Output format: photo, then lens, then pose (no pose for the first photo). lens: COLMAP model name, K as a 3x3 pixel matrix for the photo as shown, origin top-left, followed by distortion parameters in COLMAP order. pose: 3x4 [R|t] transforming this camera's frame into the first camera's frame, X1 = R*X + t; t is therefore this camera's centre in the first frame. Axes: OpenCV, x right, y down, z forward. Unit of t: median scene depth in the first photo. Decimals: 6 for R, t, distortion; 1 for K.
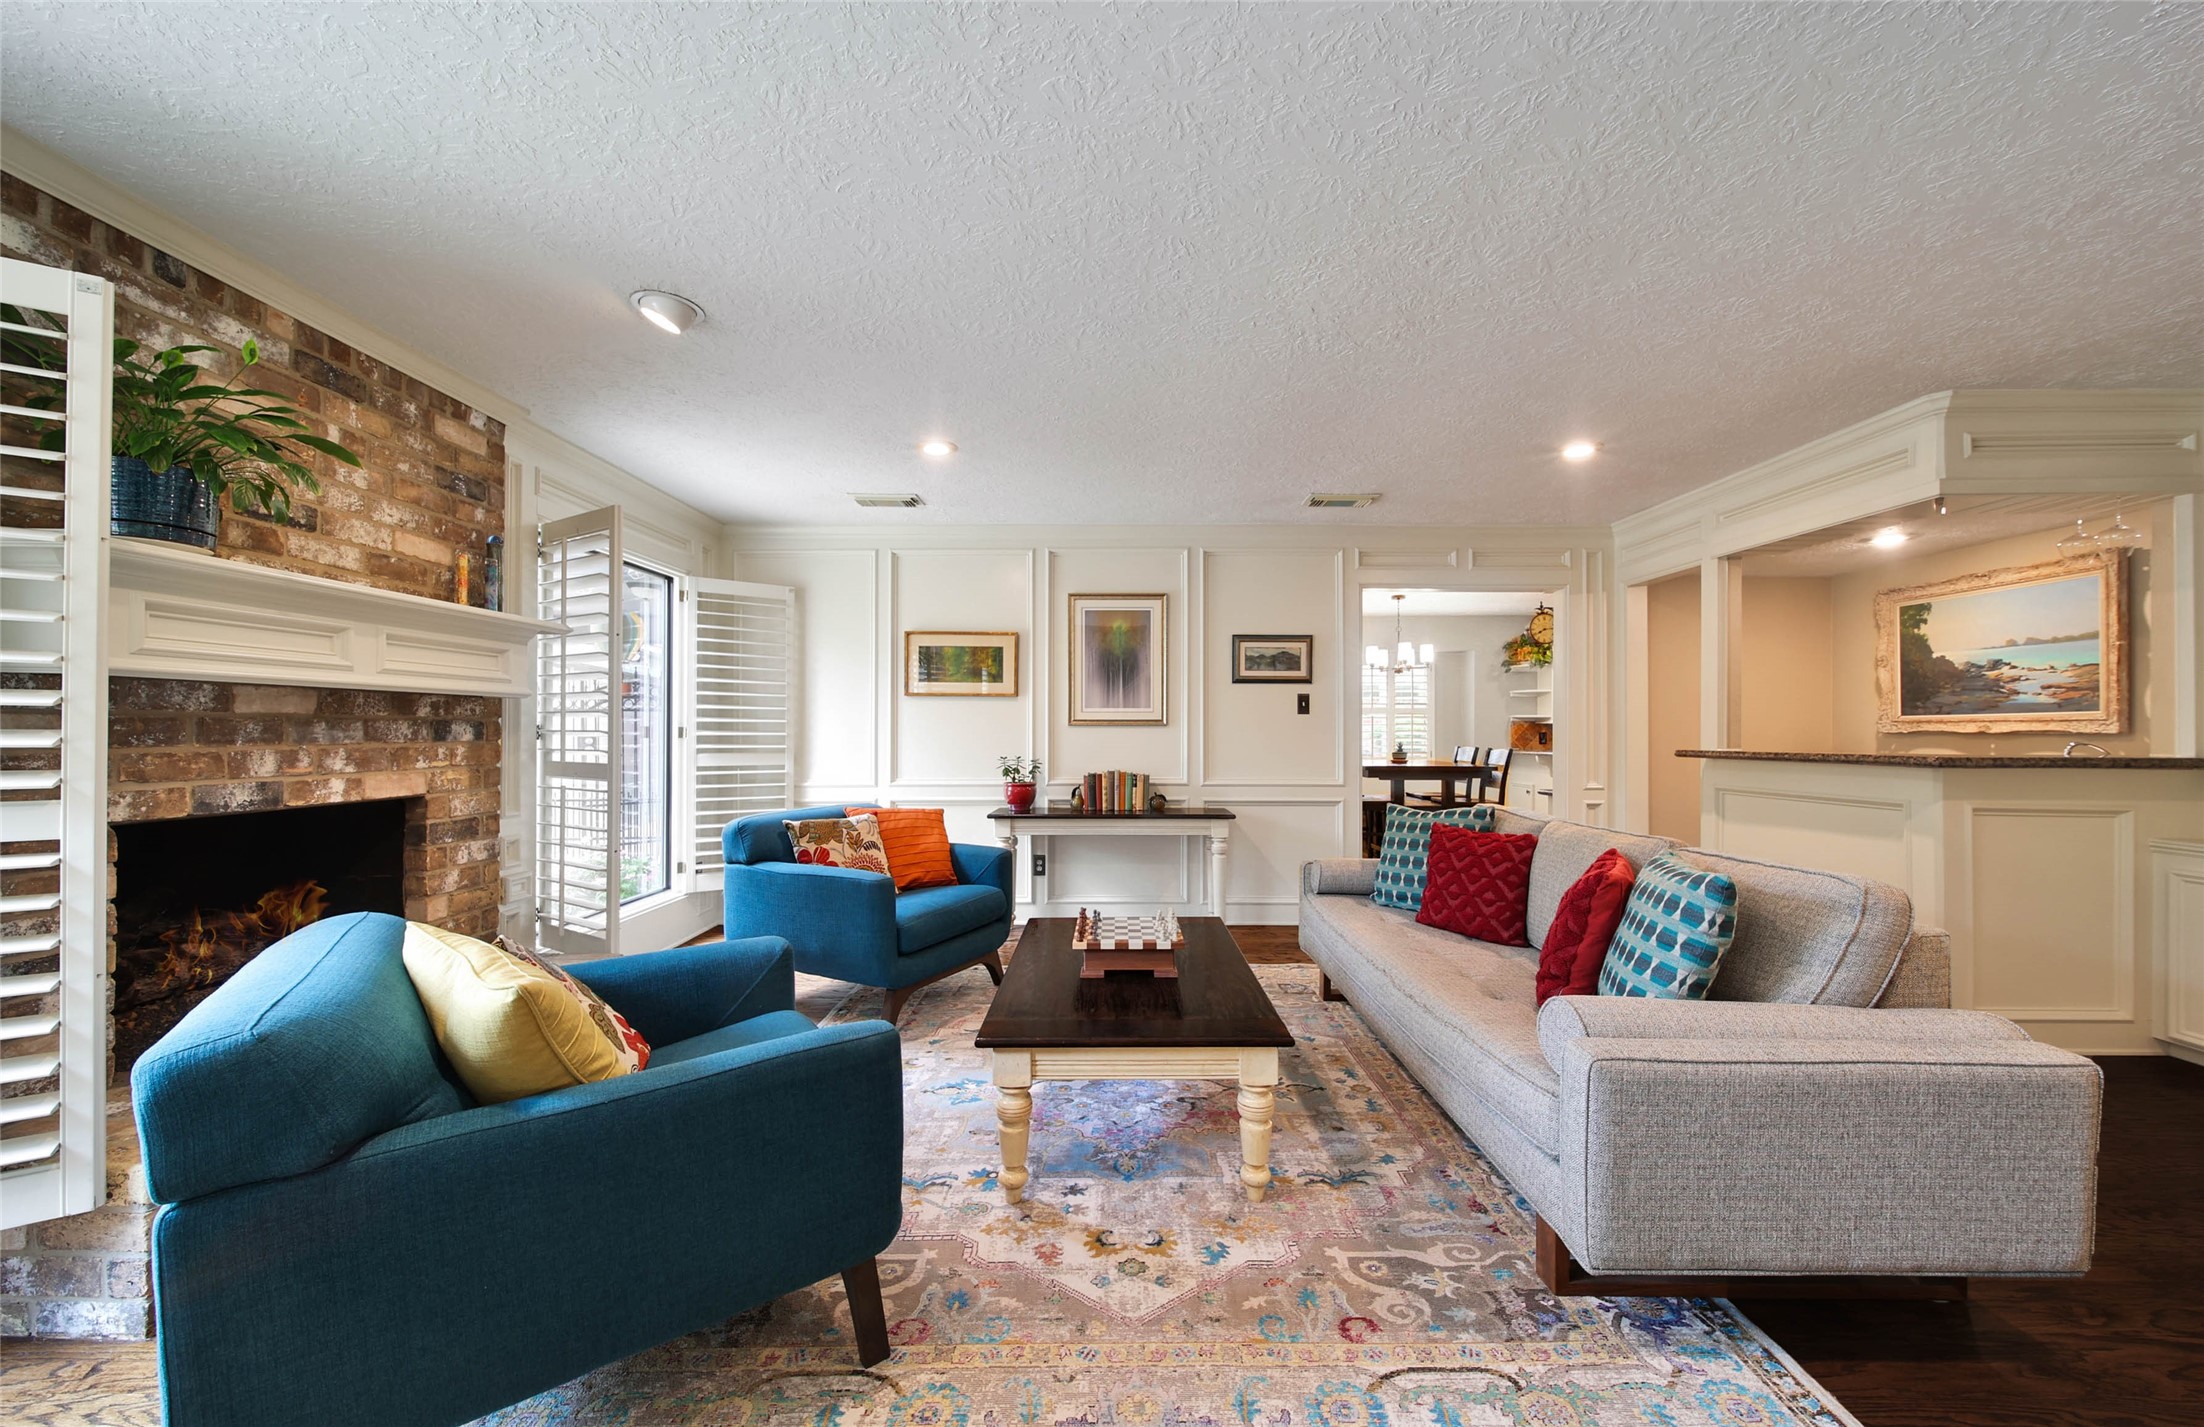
lens RADIAL K [[810.2, 0, 1111.4], [0, 810.2, 727.7], [0, 0, 1]] dist [-0.000551, -0.000421]
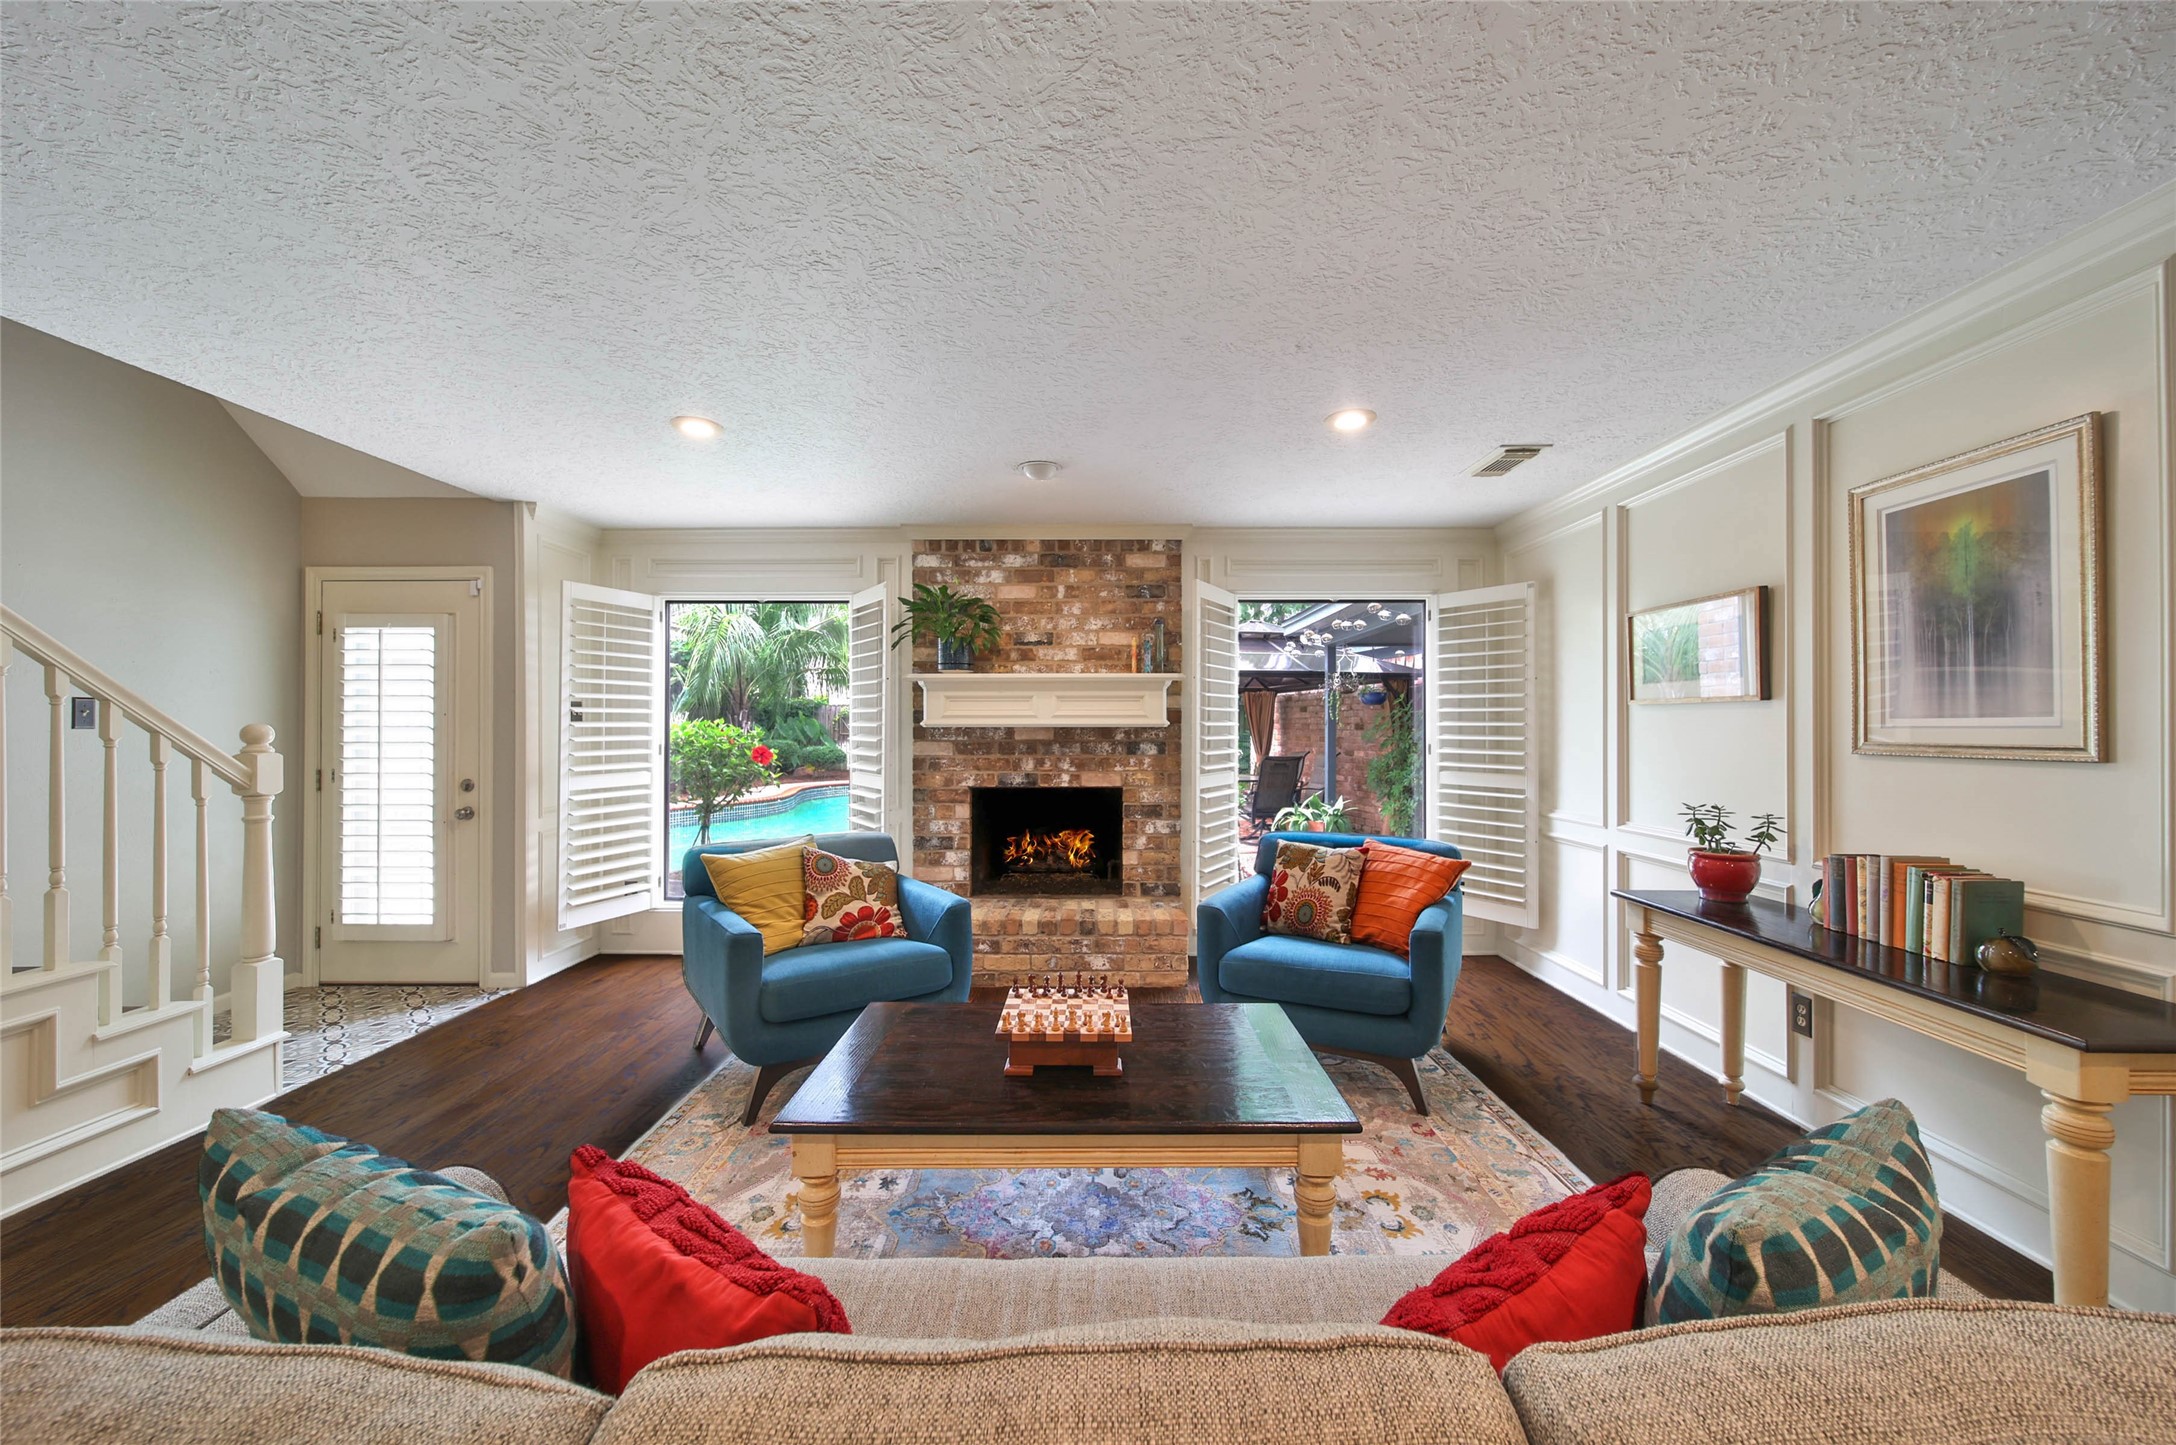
lens RADIAL K [[797.4, 0, 1101.1], [0, 797.4, 719.8], [0, 0, 1]] dist [-0.002029, -0.000340]
pose [[-0.002647, -0.010932, -0.999937, 0.613208], [0.003779, 0.999933, -0.010942, -0.028744], [0.999989, -0.003808, -0.002605, 0.758122]]
